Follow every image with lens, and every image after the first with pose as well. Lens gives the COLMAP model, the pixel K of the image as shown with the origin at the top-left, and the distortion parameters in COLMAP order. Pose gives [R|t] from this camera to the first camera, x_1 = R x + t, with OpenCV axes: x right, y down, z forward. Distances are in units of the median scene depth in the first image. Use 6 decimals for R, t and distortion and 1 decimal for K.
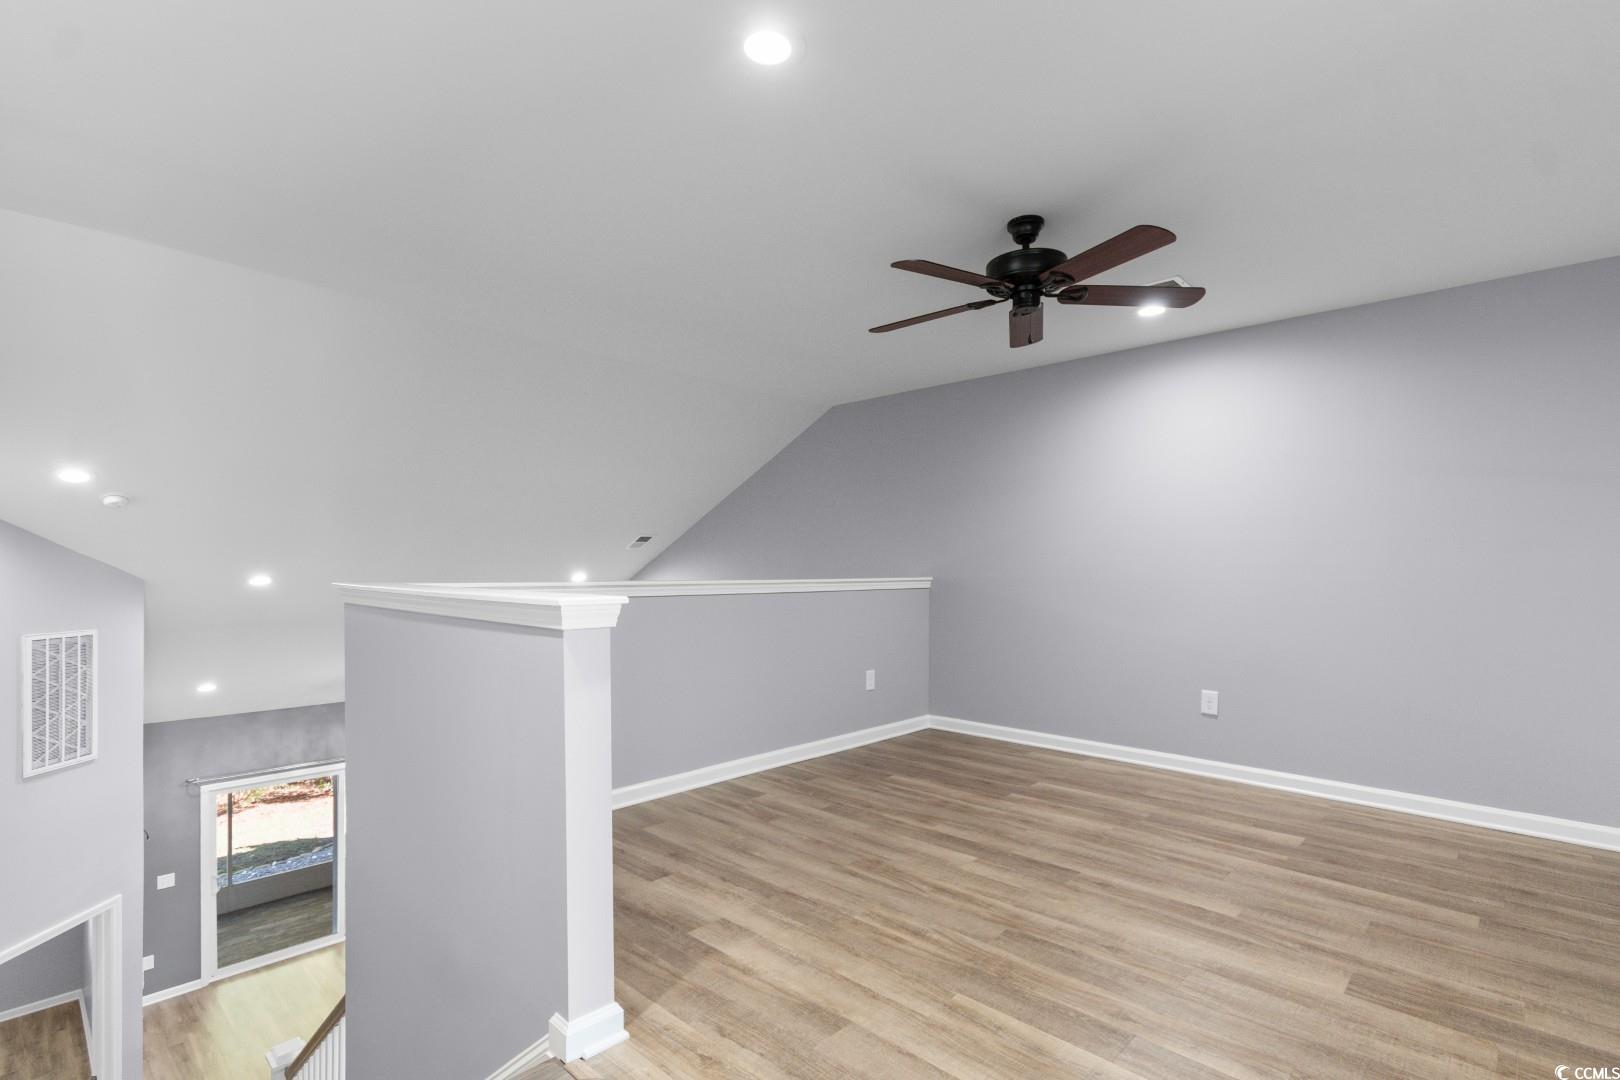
lens RADIAL K [[733.1, 0, 813.2], [0, 733.1, 553.8], [0, 0, 1]] dist [0.000166, -0.000022]
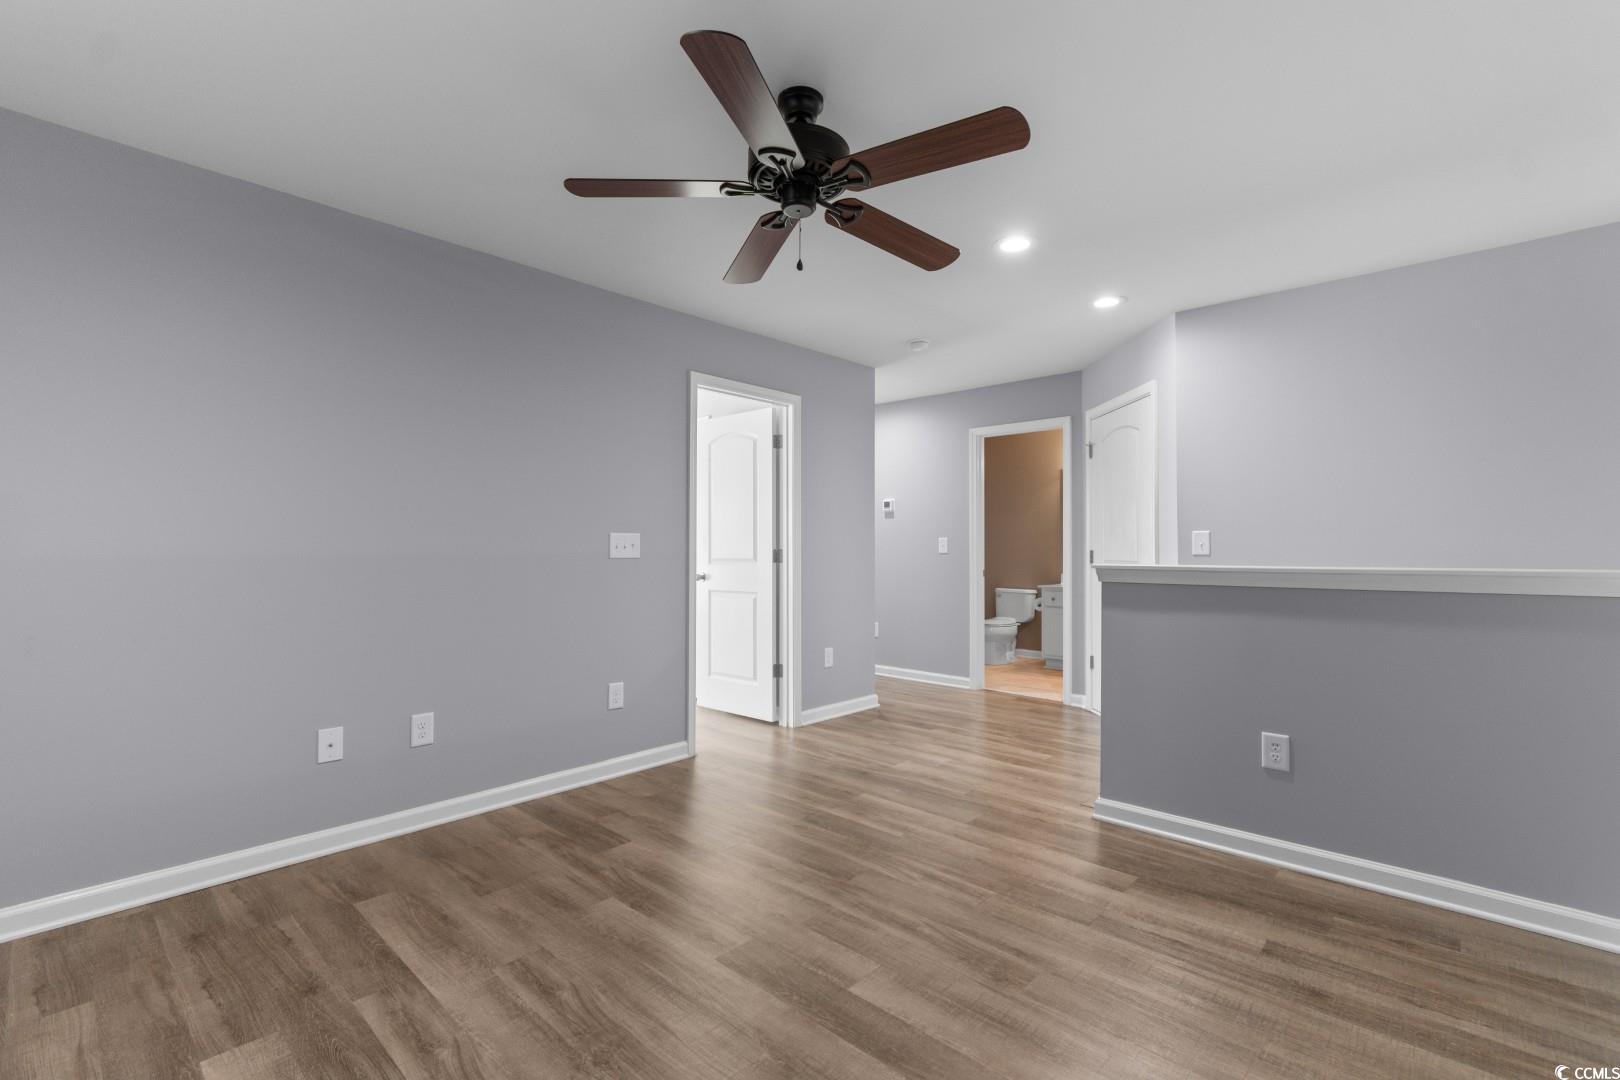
lens RADIAL K [[733.1, 0, 806.7], [0, 733.1, 543.6], [0, 0, 1]] dist [0.000166, -0.000022]
pose [[-0.999929, -0.005102, -0.010780, 0.323479], [-0.004854, 0.999726, -0.022915, 0.038088], [0.010894, -0.022861, -0.999679, 1.989084]]
